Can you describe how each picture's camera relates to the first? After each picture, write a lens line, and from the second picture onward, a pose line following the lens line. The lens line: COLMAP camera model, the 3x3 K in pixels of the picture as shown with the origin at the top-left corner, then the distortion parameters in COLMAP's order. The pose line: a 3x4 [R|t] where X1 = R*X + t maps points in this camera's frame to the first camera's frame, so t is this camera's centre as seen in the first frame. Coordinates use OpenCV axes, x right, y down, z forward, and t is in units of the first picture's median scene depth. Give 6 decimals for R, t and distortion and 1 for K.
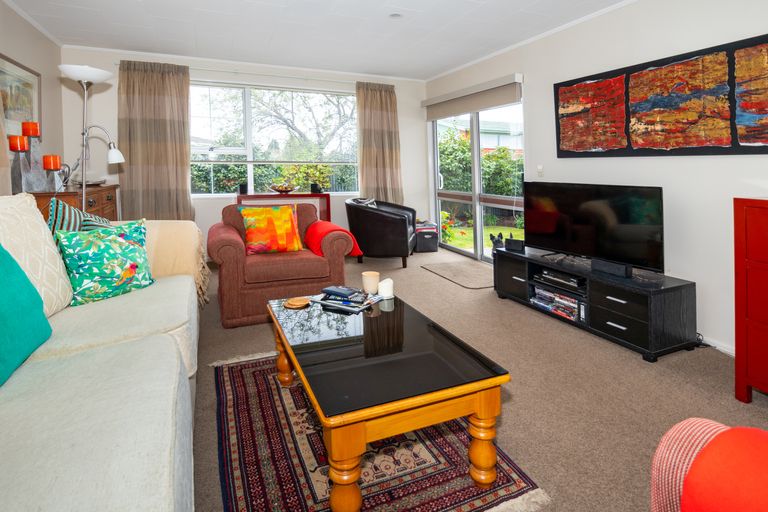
lens RADIAL K [[401.8, 0, 382.8], [0, 401.8, 201.4], [0, 0, 1]] dist [-0.001225, 0.000259]
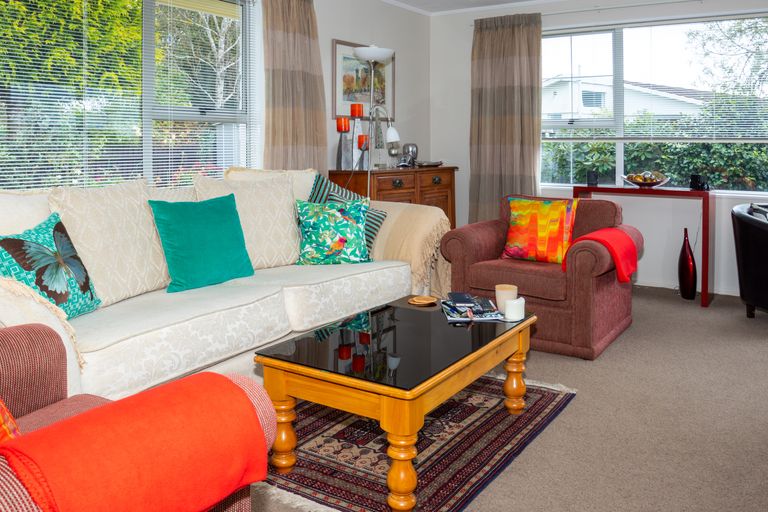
lens RADIAL K [[666.8, 0, 384.0], [0, 666.8, 256.0], [0, 0, 1]] dist [-0.012589, -0.007348]
pose [[0.548462, 0.133010, -0.825529, 0.698146], [-0.071139, 0.991110, 0.112425, -0.001940], [0.833144, -0.002933, 0.553048, 0.092188]]
